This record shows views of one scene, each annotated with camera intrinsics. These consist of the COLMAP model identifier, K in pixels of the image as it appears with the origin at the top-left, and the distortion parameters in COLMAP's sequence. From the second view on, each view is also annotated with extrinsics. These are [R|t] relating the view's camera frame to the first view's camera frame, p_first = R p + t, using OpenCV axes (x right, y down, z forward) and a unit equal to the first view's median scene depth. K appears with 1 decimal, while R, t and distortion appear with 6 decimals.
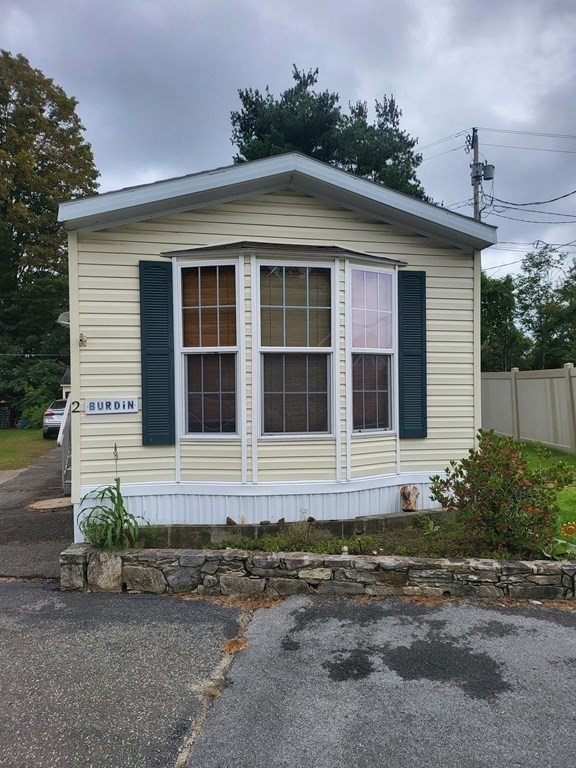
lens RADIAL K [[532.2, 0, 294.6], [0, 532.2, 392.9], [0, 0, 1]] dist [0.066620, -0.070488]
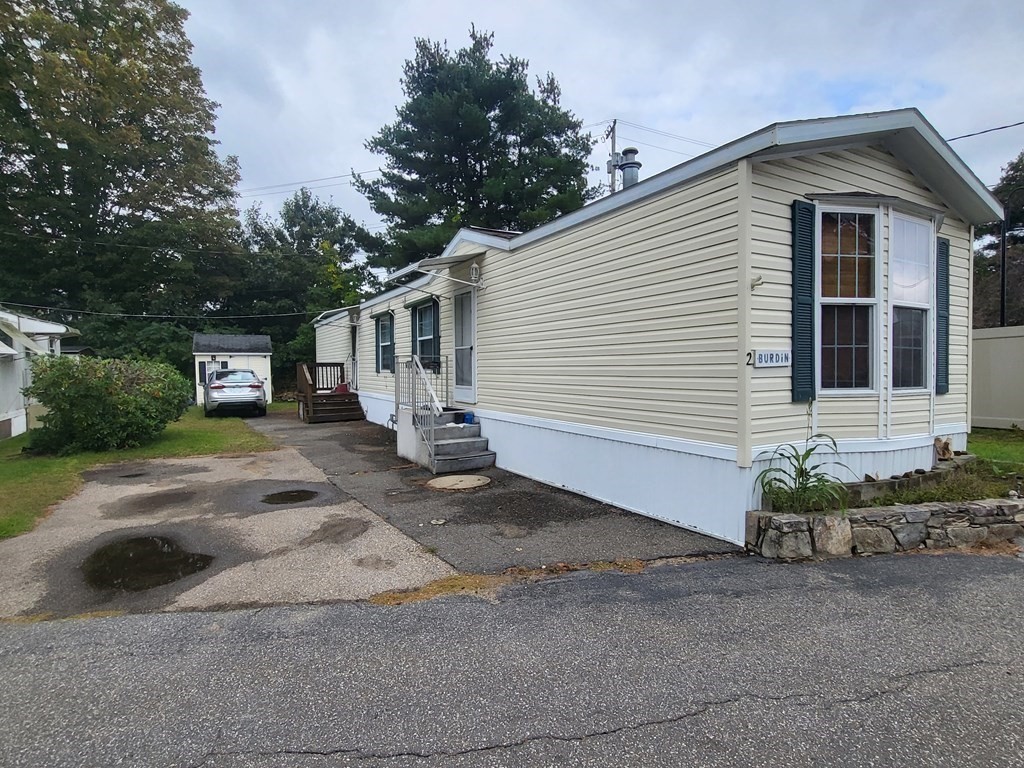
lens RADIAL K [[533.4, 0, 520.9], [0, 533.4, 383.6], [0, 0, 1]] dist [-0.003323, -0.001061]
pose [[0.948928, -0.004830, 0.315455, -1.014943], [-0.002792, 0.999715, 0.023706, 0.045863], [-0.315480, -0.023376, 0.948644, 0.276644]]
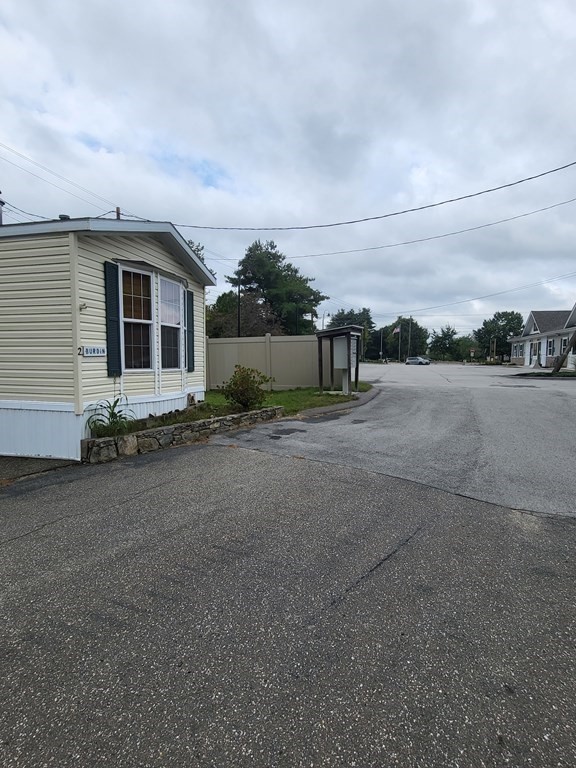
lens RADIAL K [[400.0, 0, 283.5], [0, 400.0, 388.2], [0, 0, 1]] dist [-0.003323, -0.001061]
pose [[0.430834, -0.053632, 0.900836, -1.151209], [-0.011285, 0.997834, 0.064804, 0.049035], [-0.902361, -0.038086, 0.429296, -0.008072]]
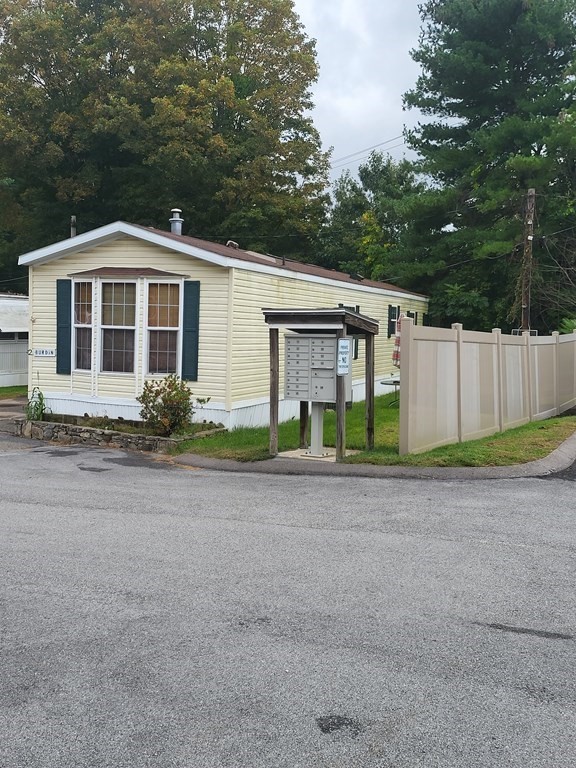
lens RADIAL K [[855.5, 0, 285.6], [0, 855.5, 387.6], [0, 0, 1]] dist [0.075272, -0.034786]
pose [[0.852162, 0.069815, -0.518600, 2.075524], [-0.037415, 0.996652, 0.072690, -0.111545], [0.521939, -0.042540, 0.851921, -1.257883]]
